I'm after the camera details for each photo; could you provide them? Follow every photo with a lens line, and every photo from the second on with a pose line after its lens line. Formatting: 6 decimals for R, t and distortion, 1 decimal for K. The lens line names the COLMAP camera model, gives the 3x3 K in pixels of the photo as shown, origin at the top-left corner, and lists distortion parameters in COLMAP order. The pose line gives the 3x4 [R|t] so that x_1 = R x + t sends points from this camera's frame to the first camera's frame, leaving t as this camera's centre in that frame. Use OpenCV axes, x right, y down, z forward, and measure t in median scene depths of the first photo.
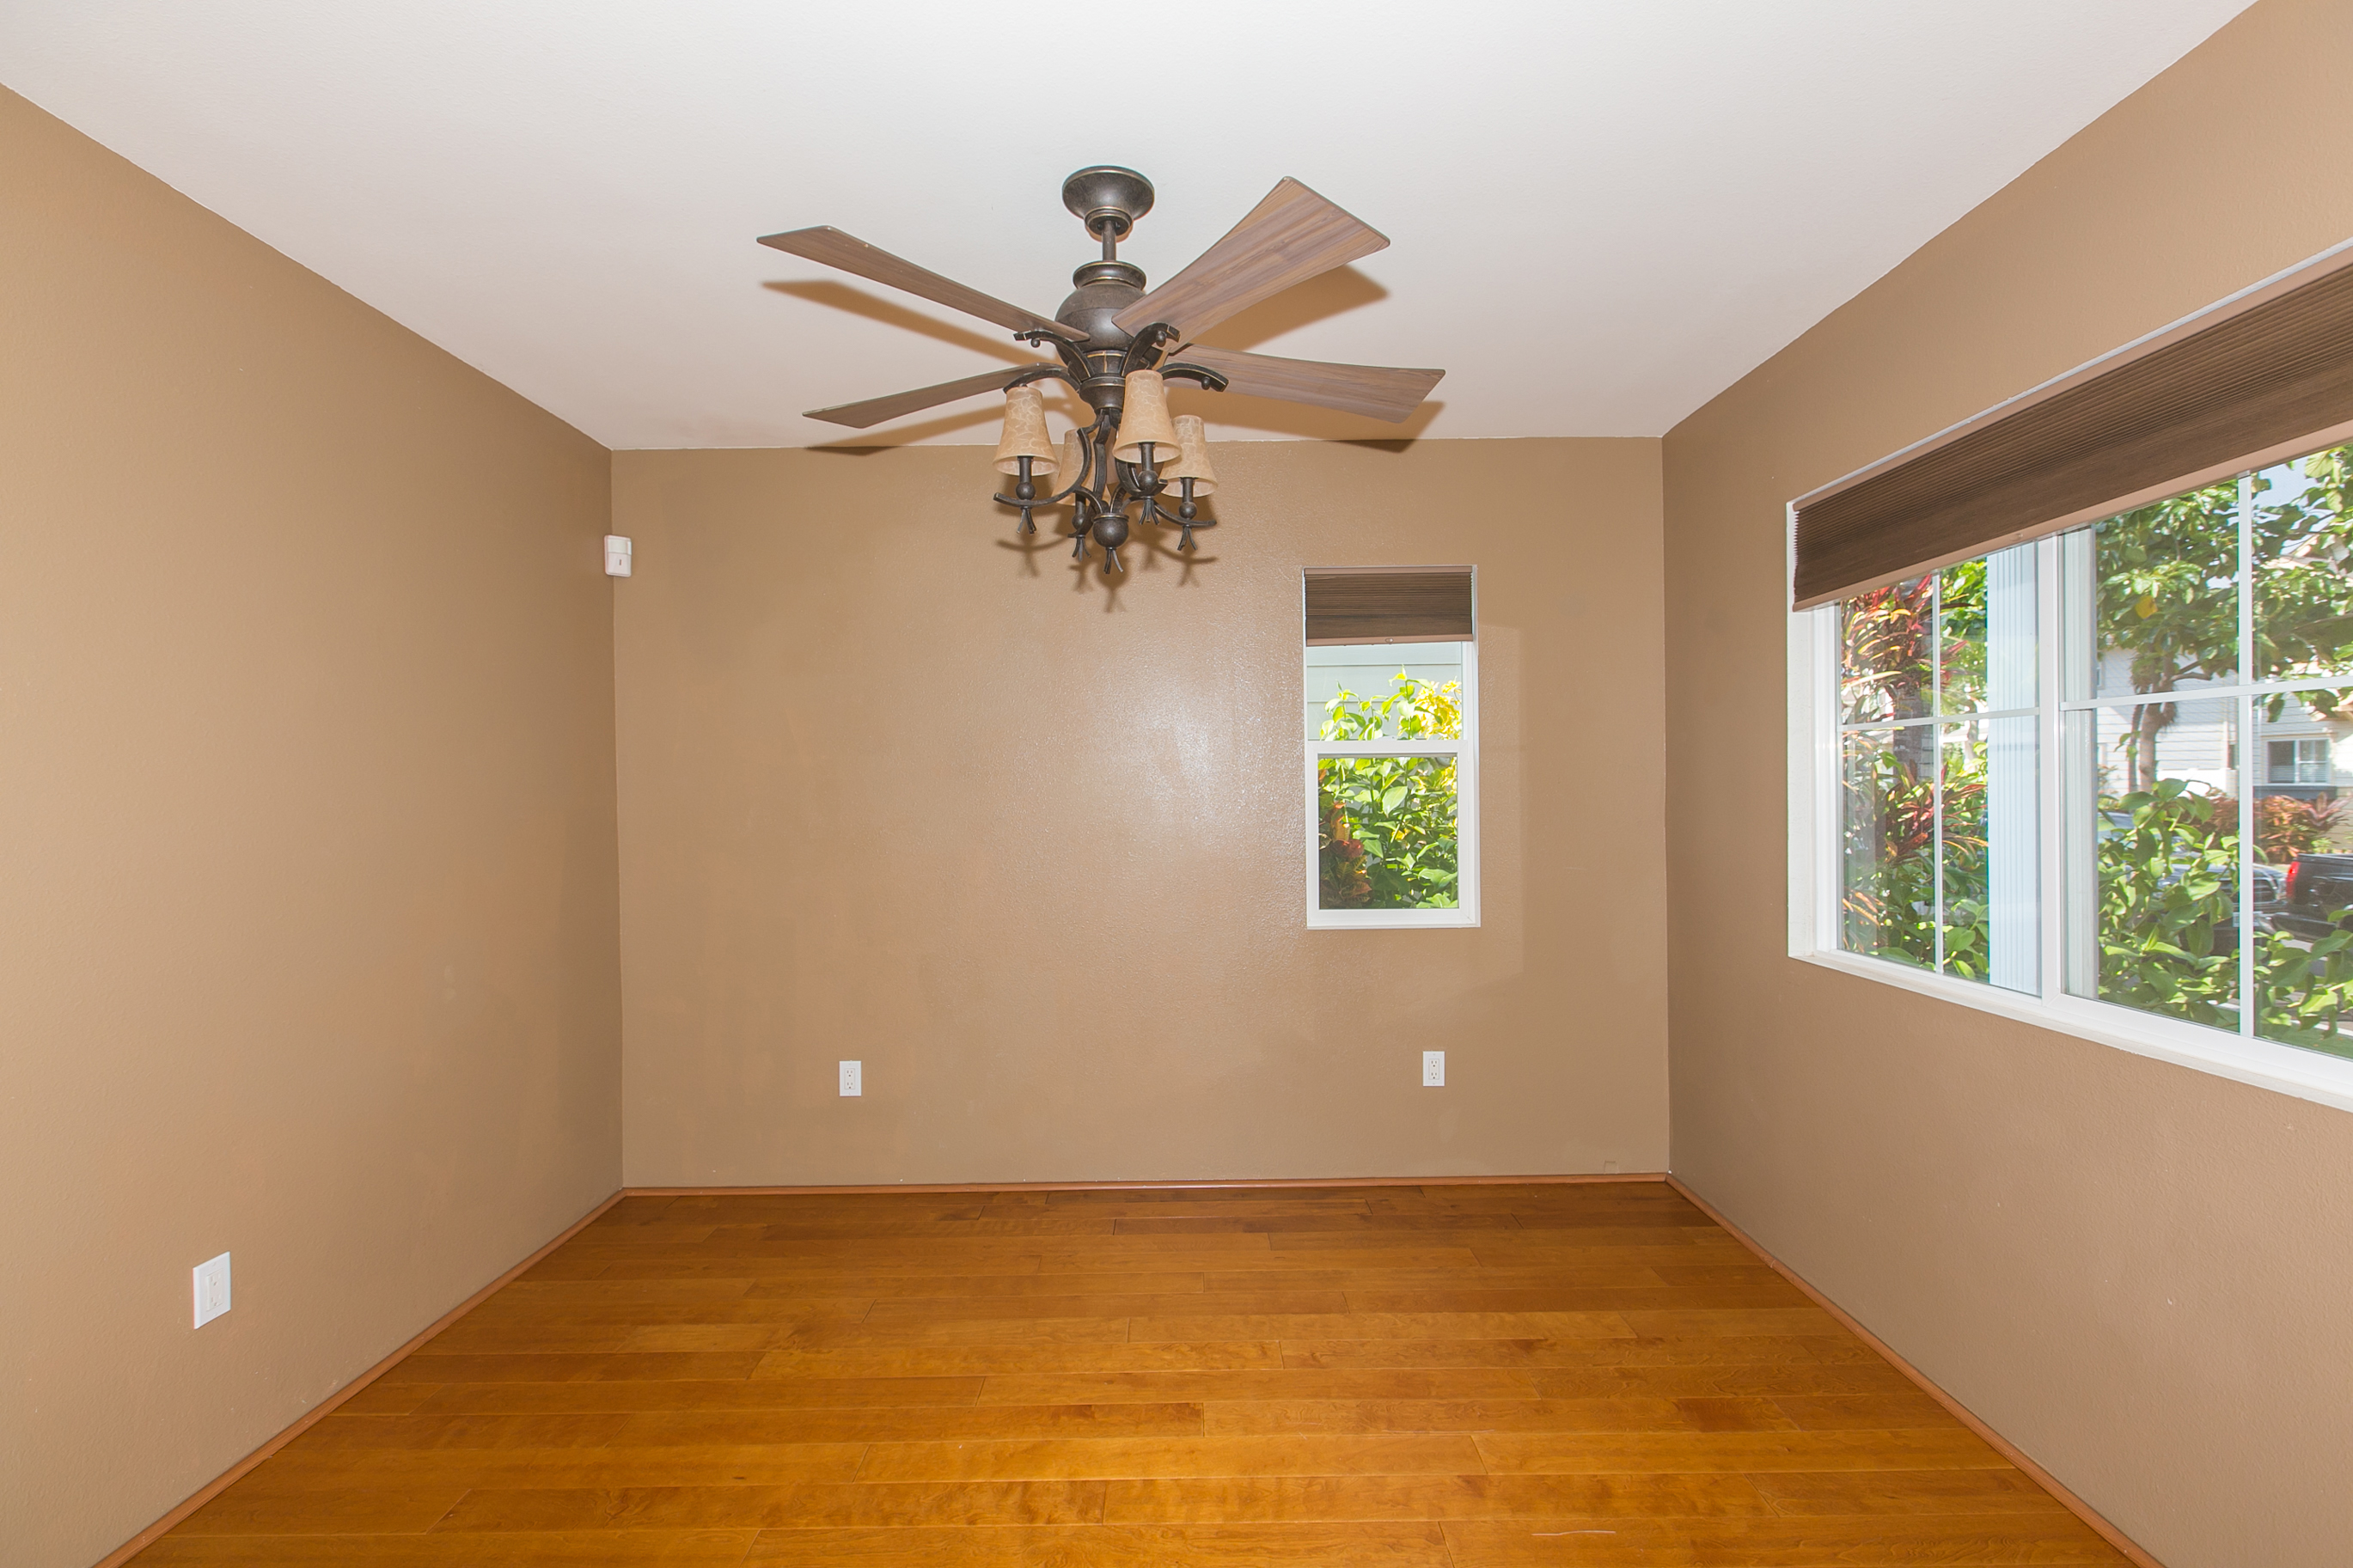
lens RADIAL K [[1043.1, 0, 1185.9], [0, 1043.1, 807.4], [0, 0, 1]] dist [-0.001244, -0.000166]
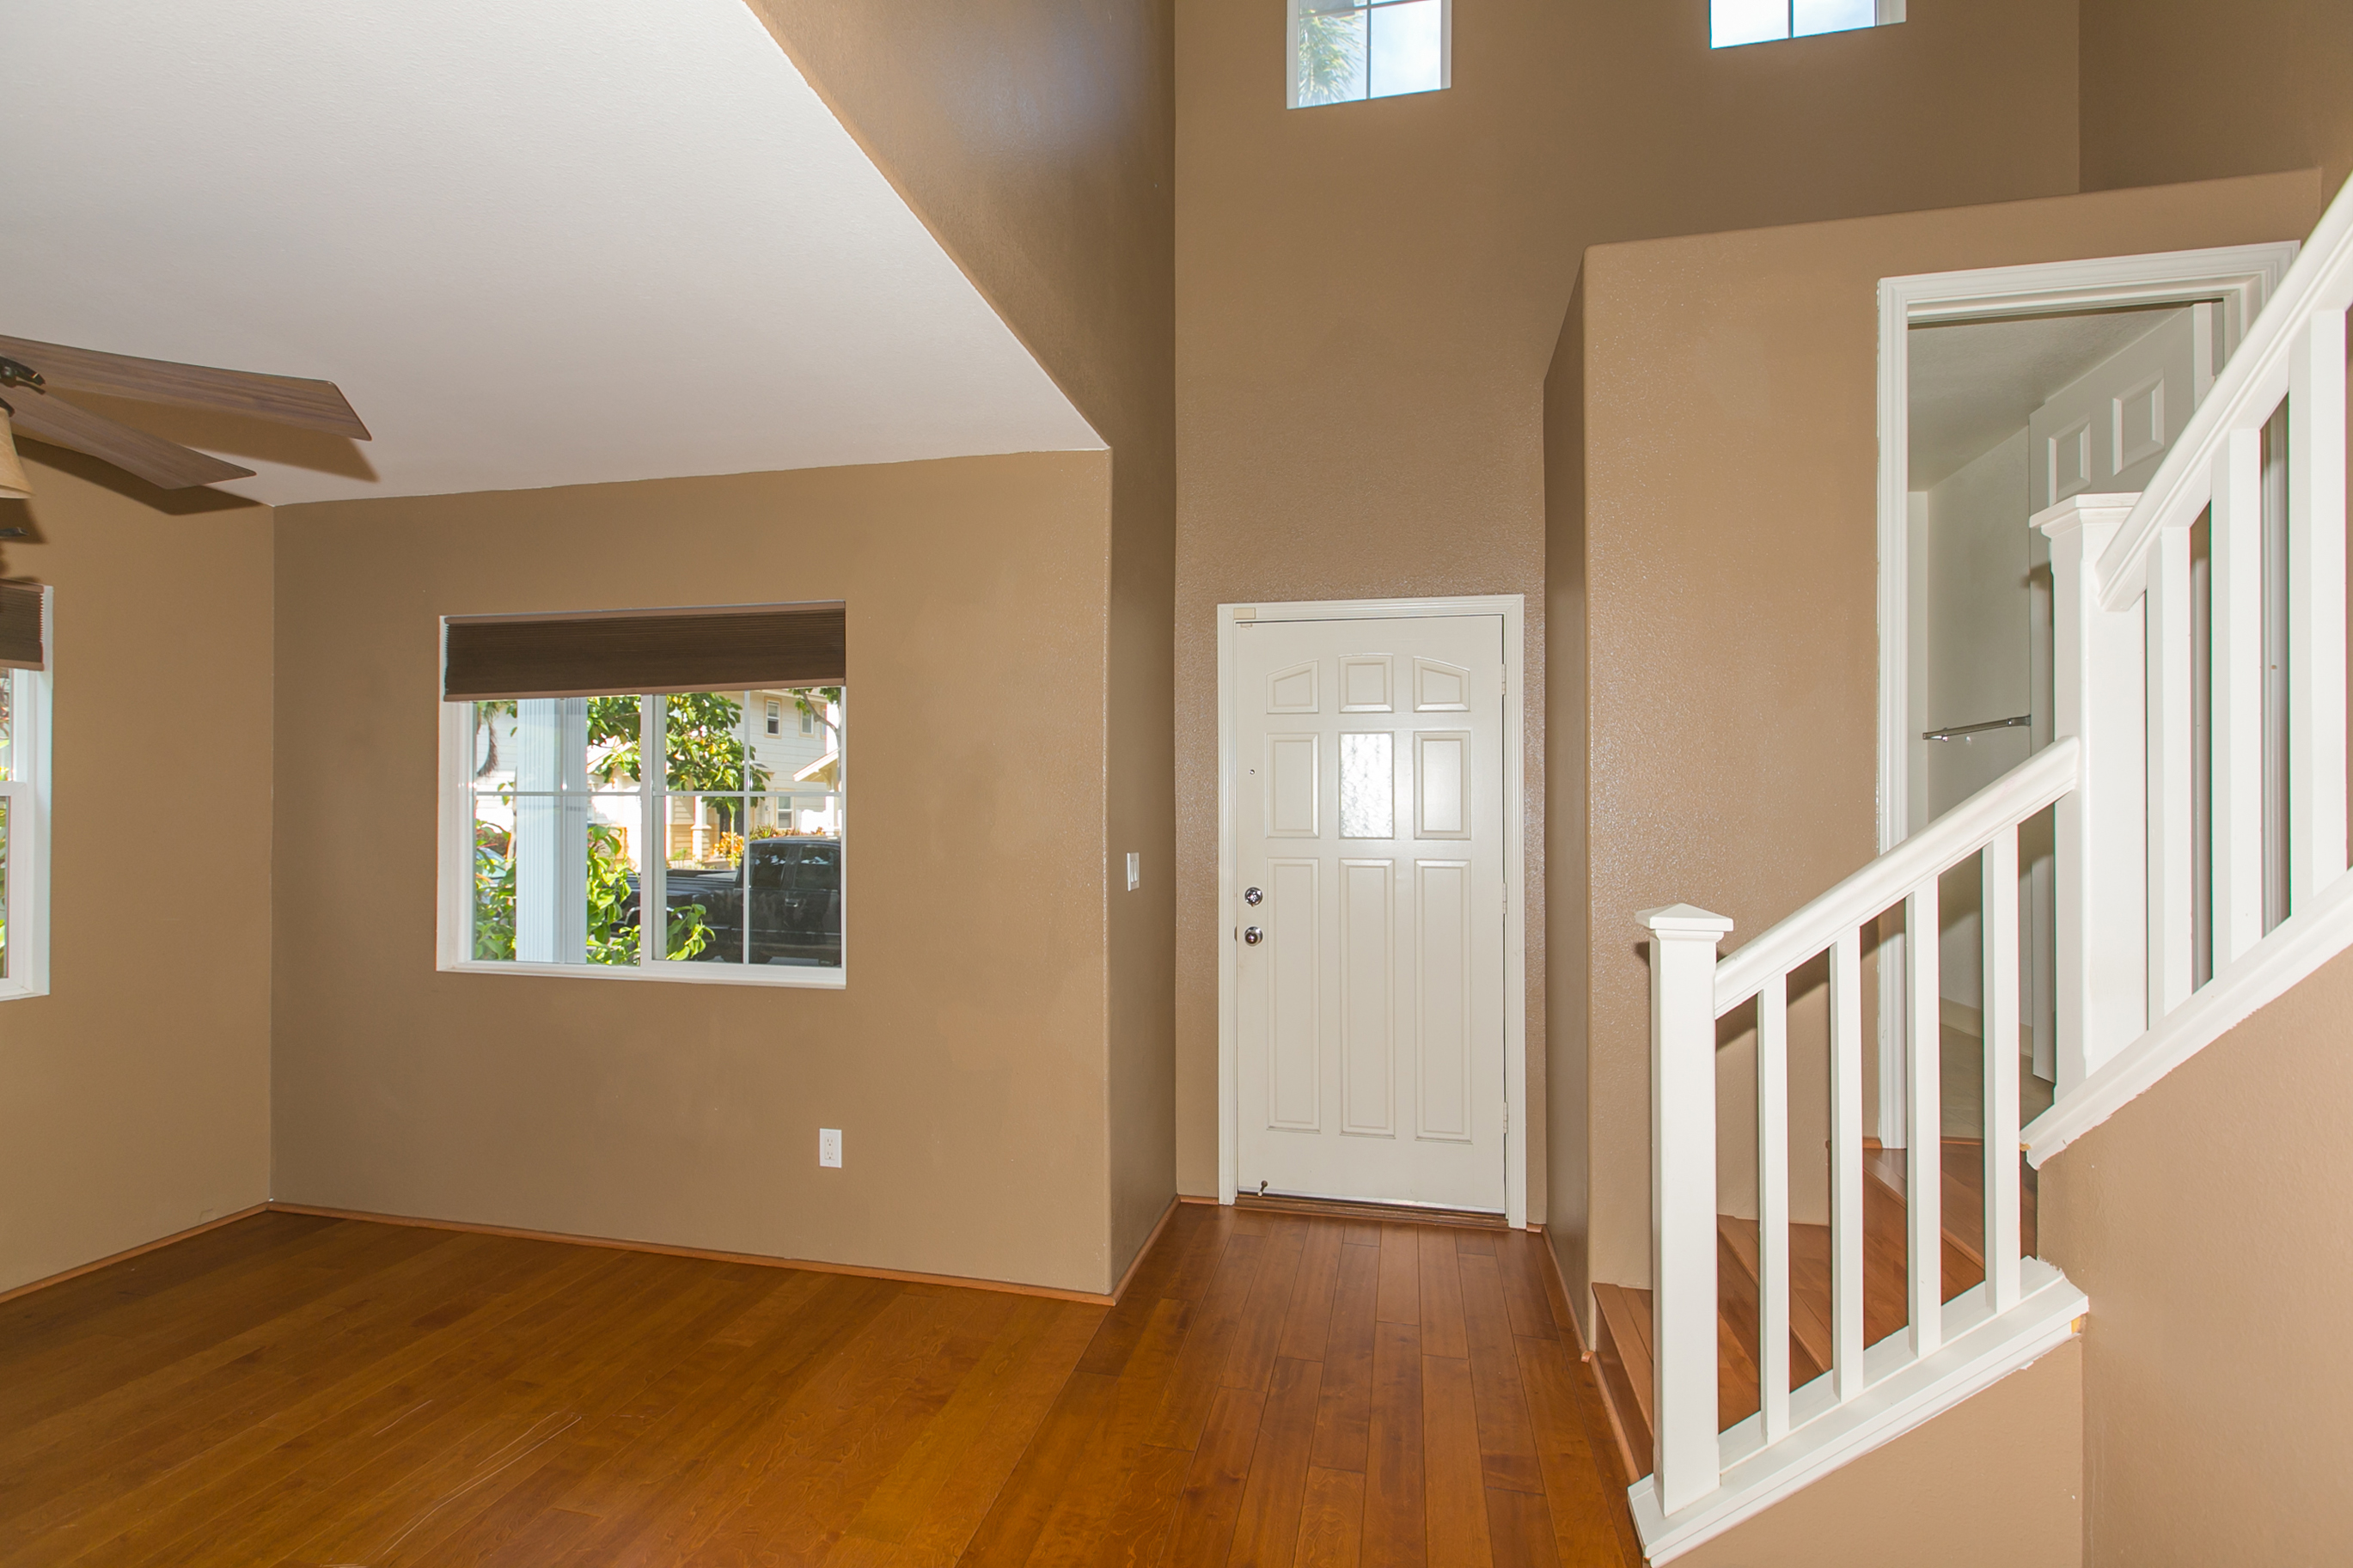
lens RADIAL K [[1043.1, 0, 1185.9], [0, 1043.1, 807.4], [0, 0, 1]] dist [-0.001244, -0.000166]
pose [[0.203798, 0.021814, 0.978770, -0.515599], [0.008102, 0.999680, -0.023967, -0.019250], [-0.978979, 0.012814, 0.203556, -0.166749]]
